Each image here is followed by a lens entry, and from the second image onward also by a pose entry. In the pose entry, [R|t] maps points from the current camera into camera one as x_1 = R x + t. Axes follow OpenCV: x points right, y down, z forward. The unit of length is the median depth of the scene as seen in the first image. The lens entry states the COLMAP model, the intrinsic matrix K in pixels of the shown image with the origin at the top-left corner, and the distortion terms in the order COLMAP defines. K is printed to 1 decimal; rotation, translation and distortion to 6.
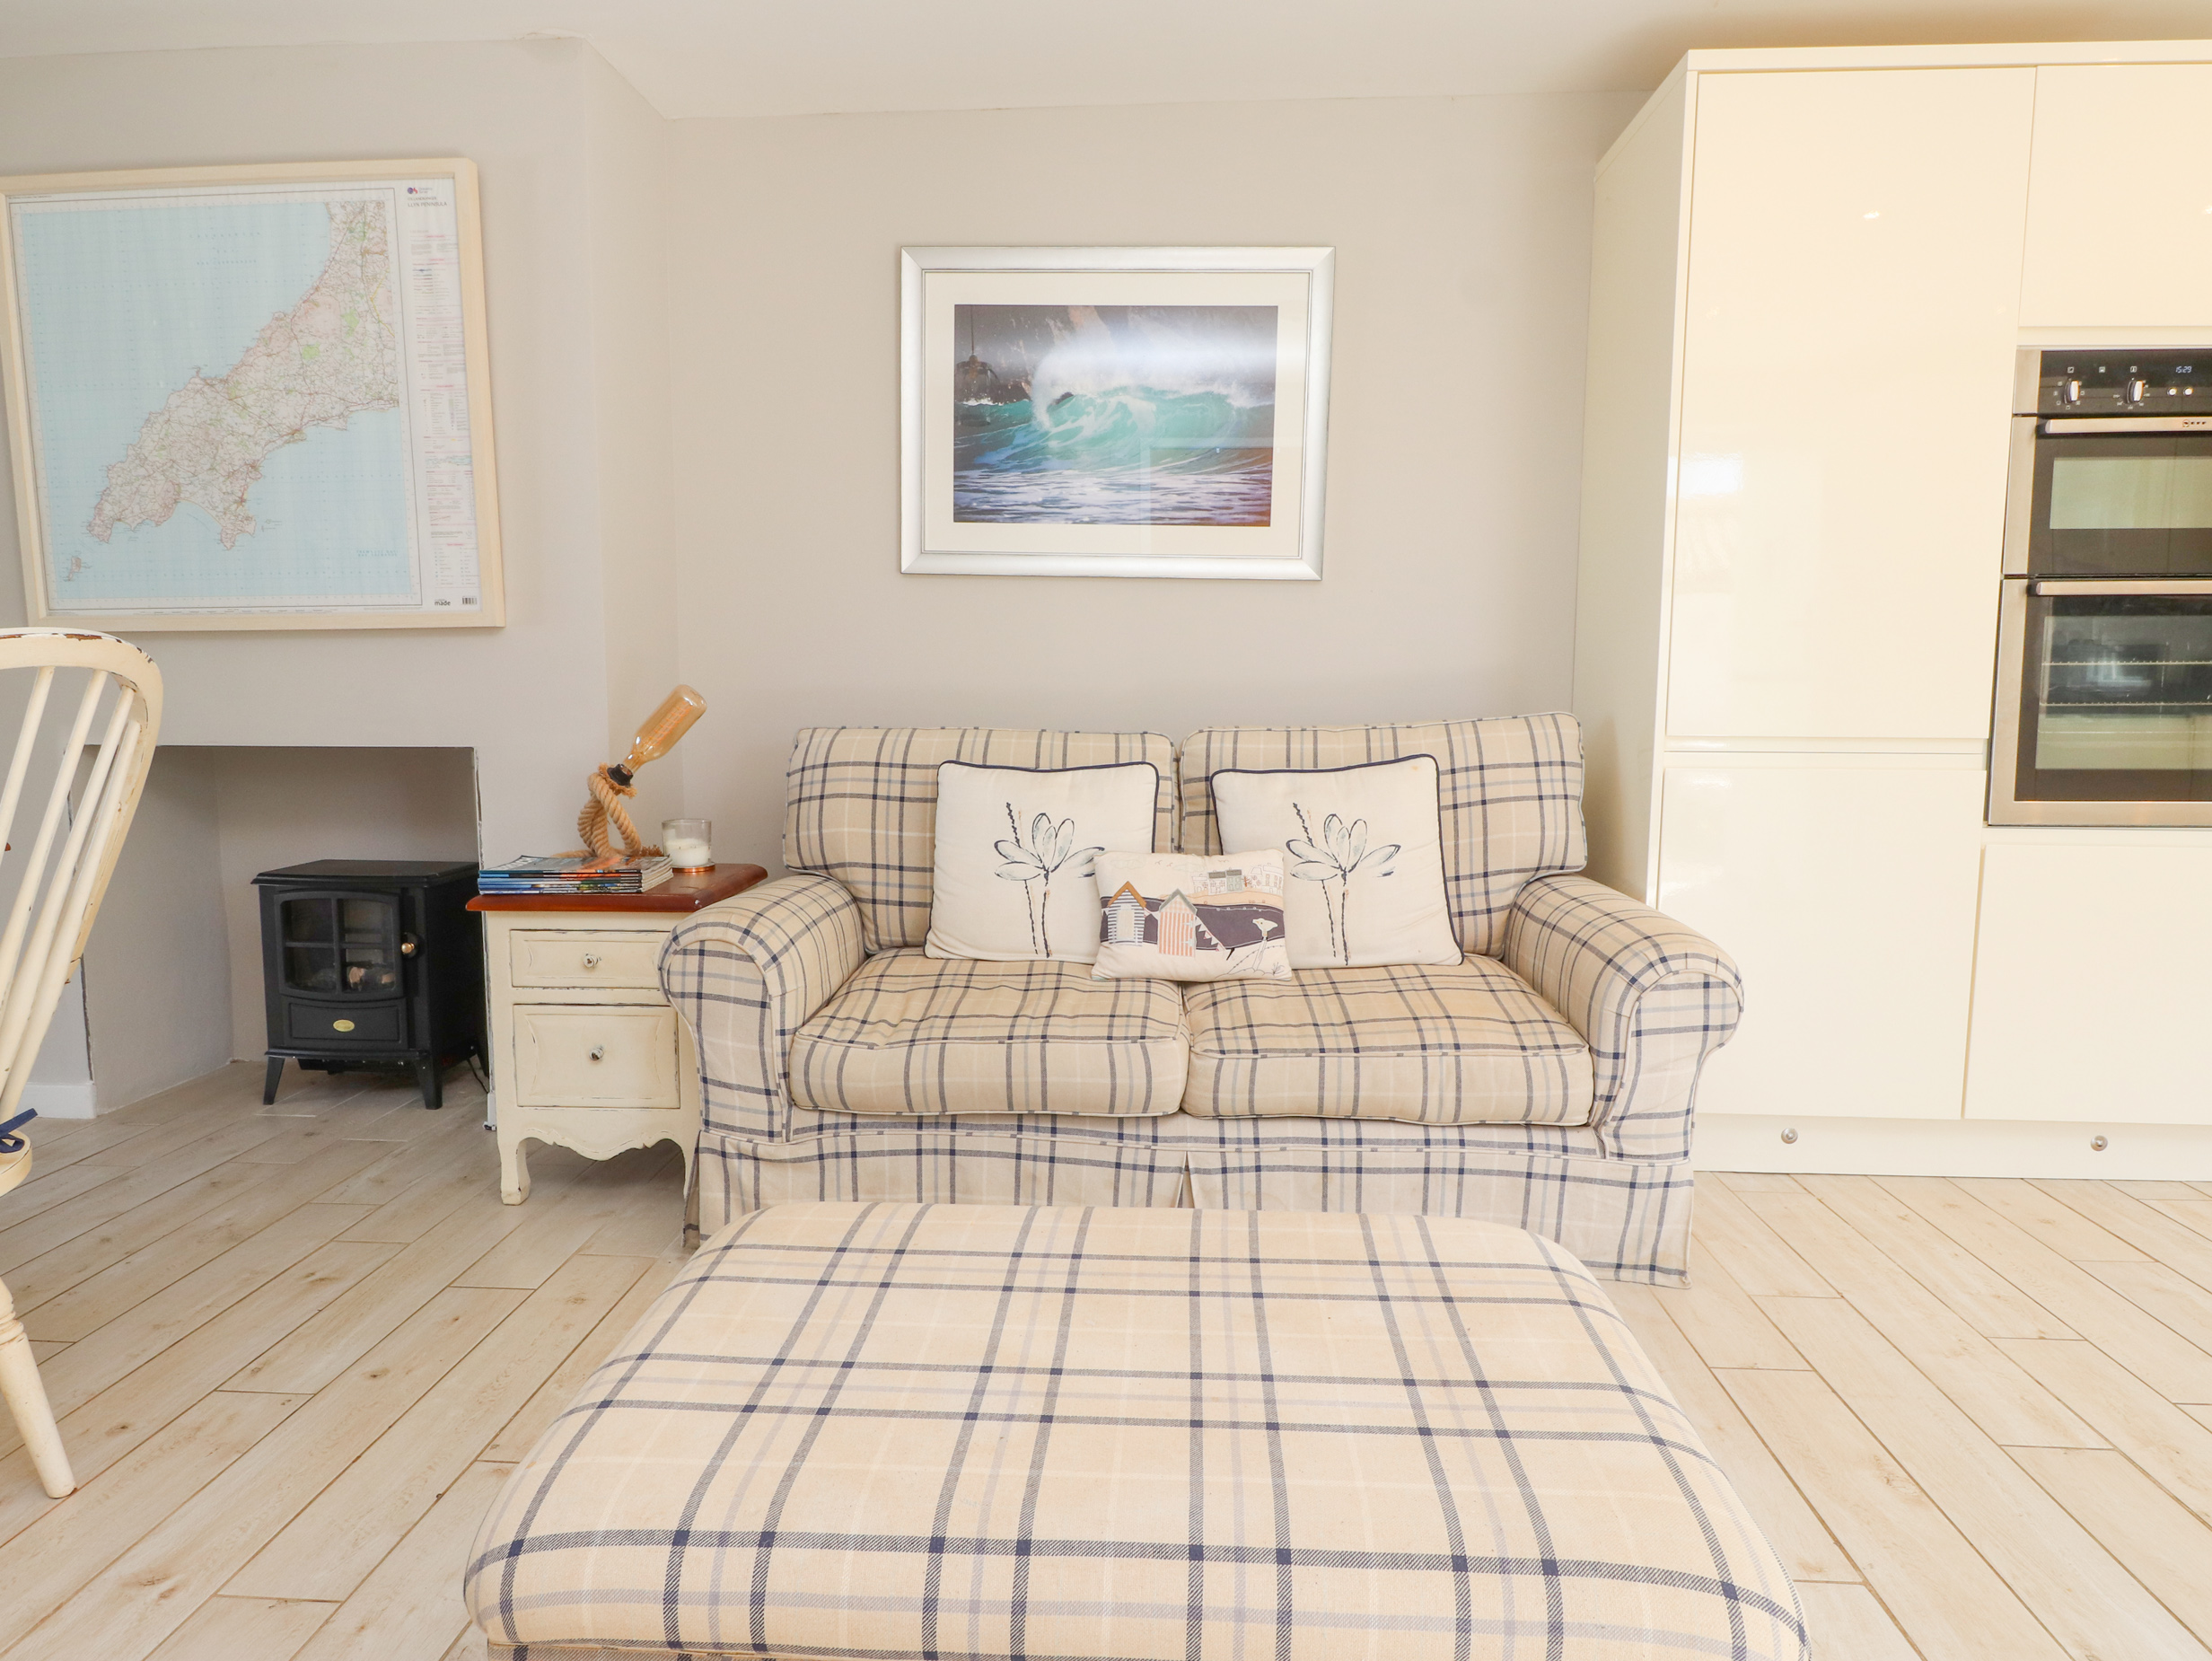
lens RADIAL K [[1382.9, 0, 1100.3], [0, 1382.9, 821.5], [0, 0, 1]] dist [0.002450, -0.005382]
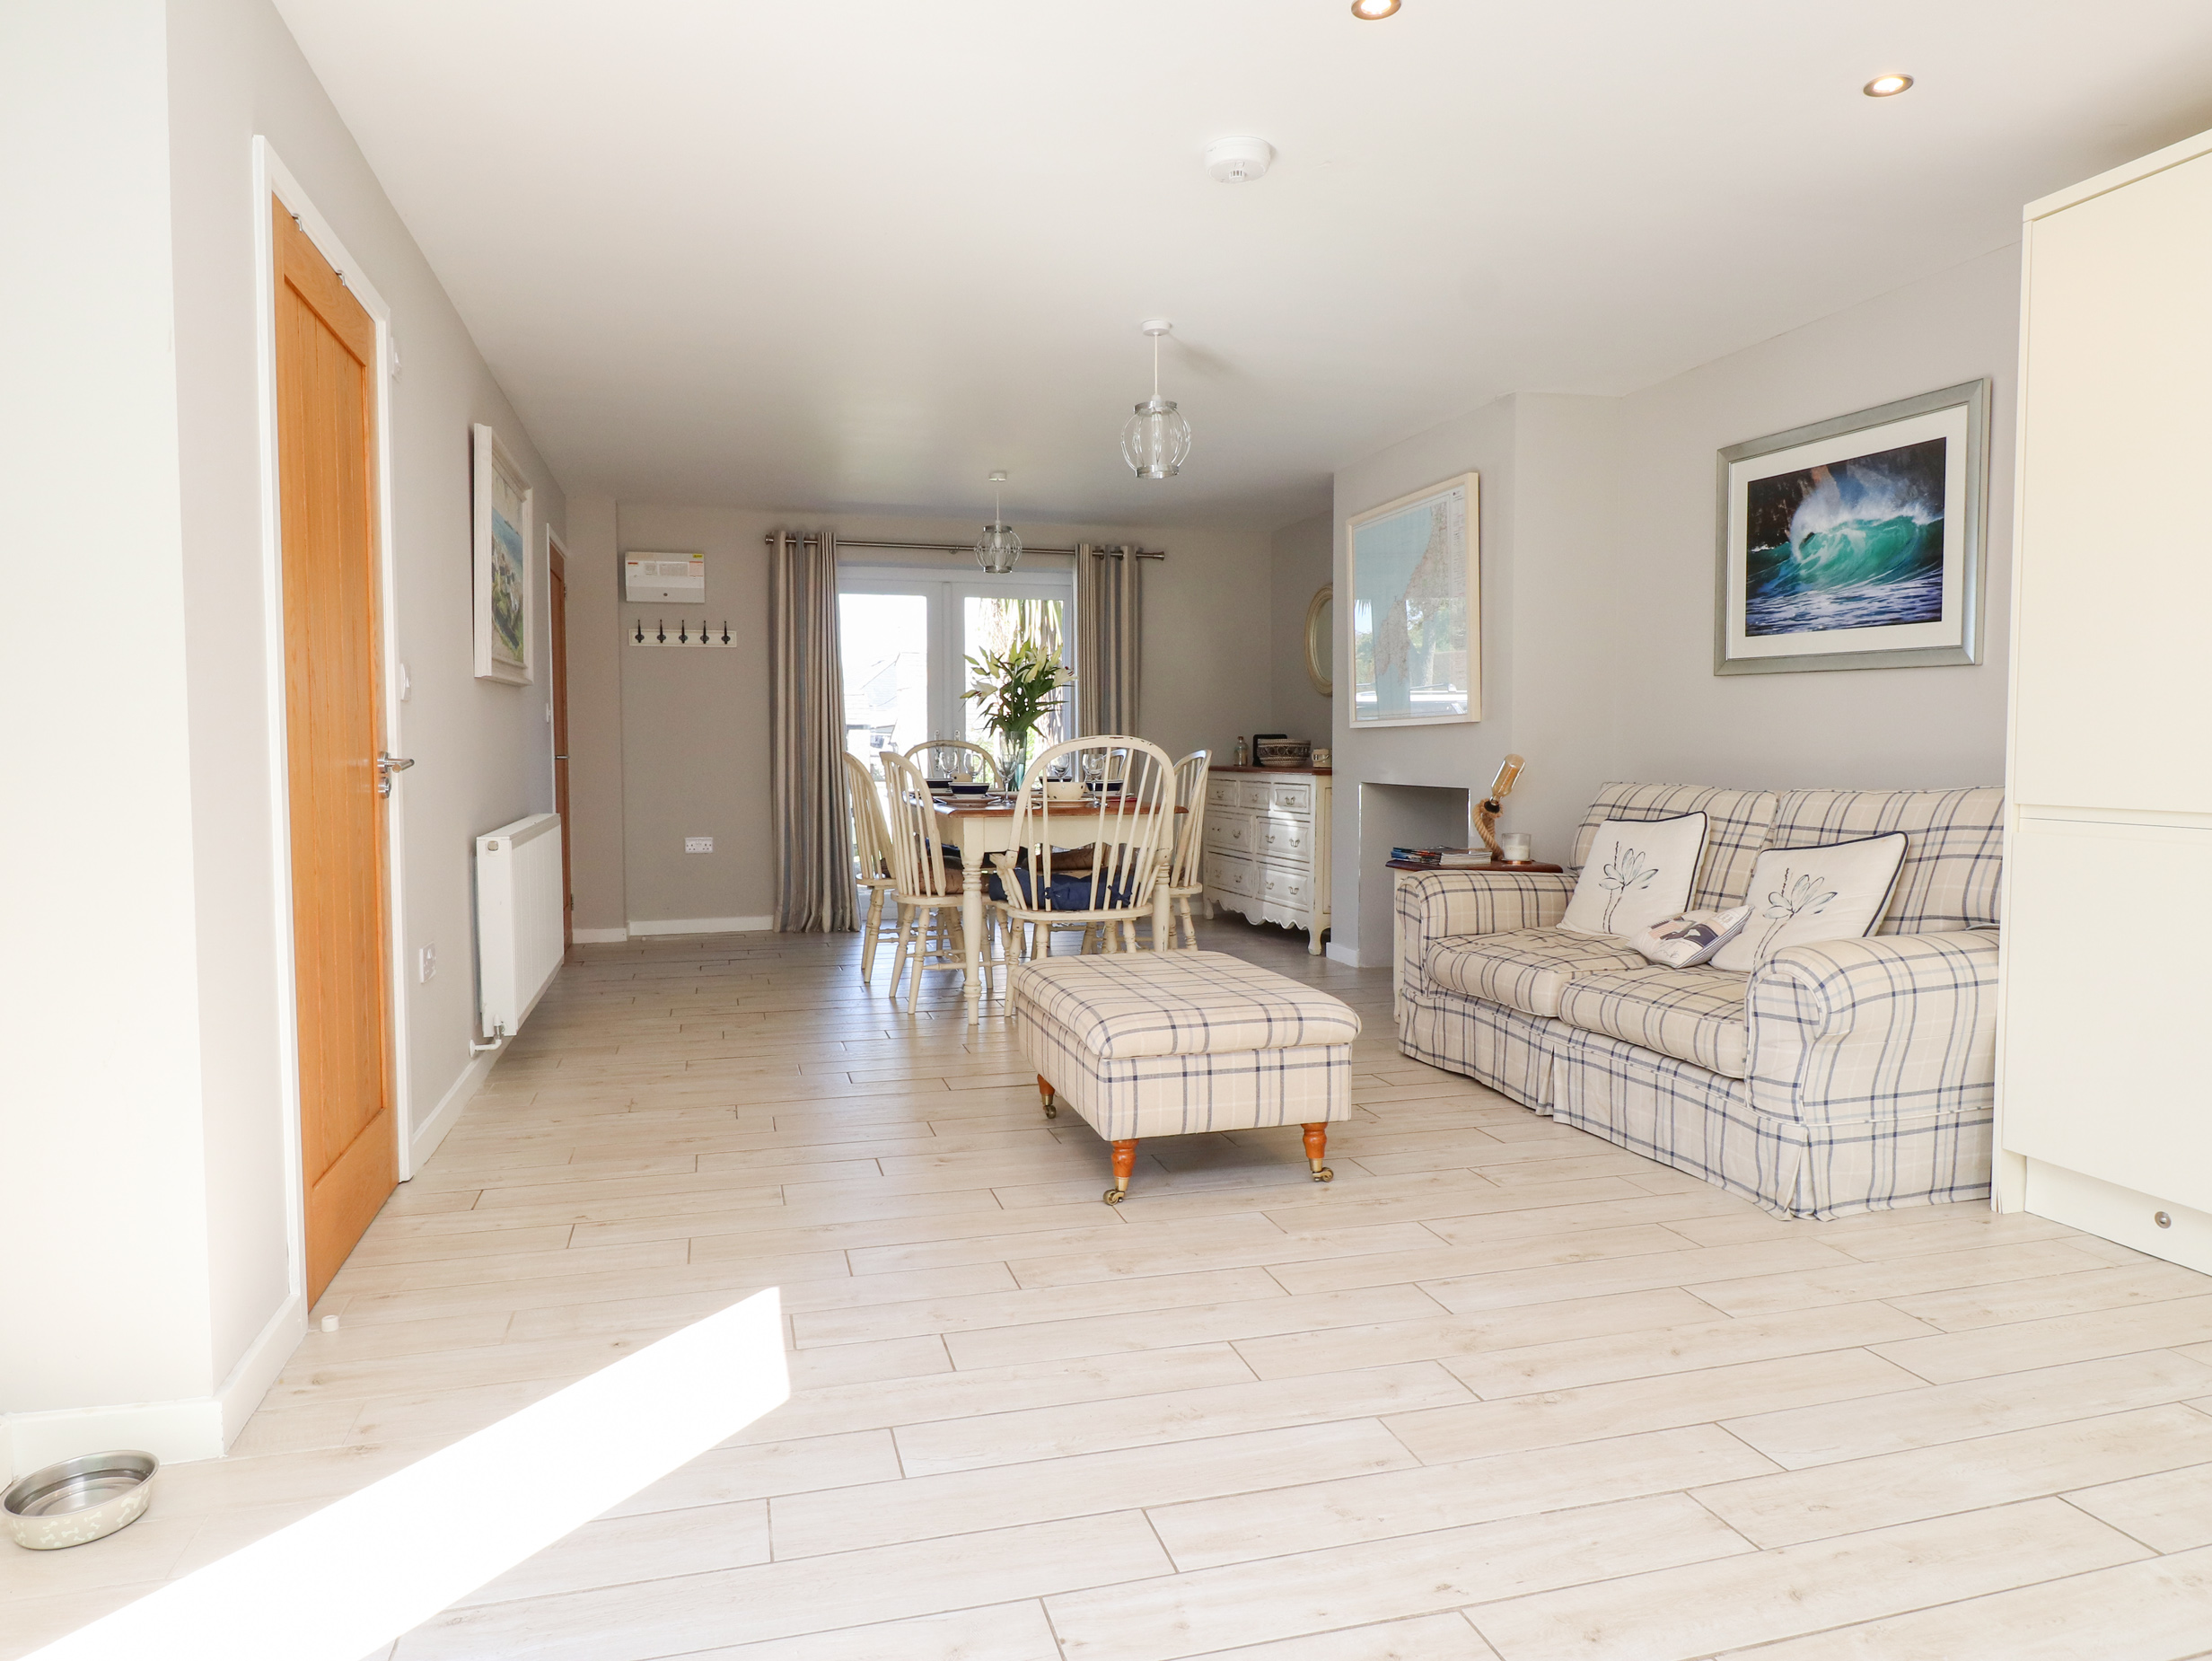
lens RADIAL K [[1382.9, 0, 1089.4], [0, 1382.9, 823.3], [0, 0, 1]] dist [0.002450, -0.005382]
pose [[0.326255, 0.050454, -0.943934, 1.007296], [-0.096059, 0.995175, 0.019992, 0.002529], [0.940388, 0.084151, 0.329528, -0.048445]]
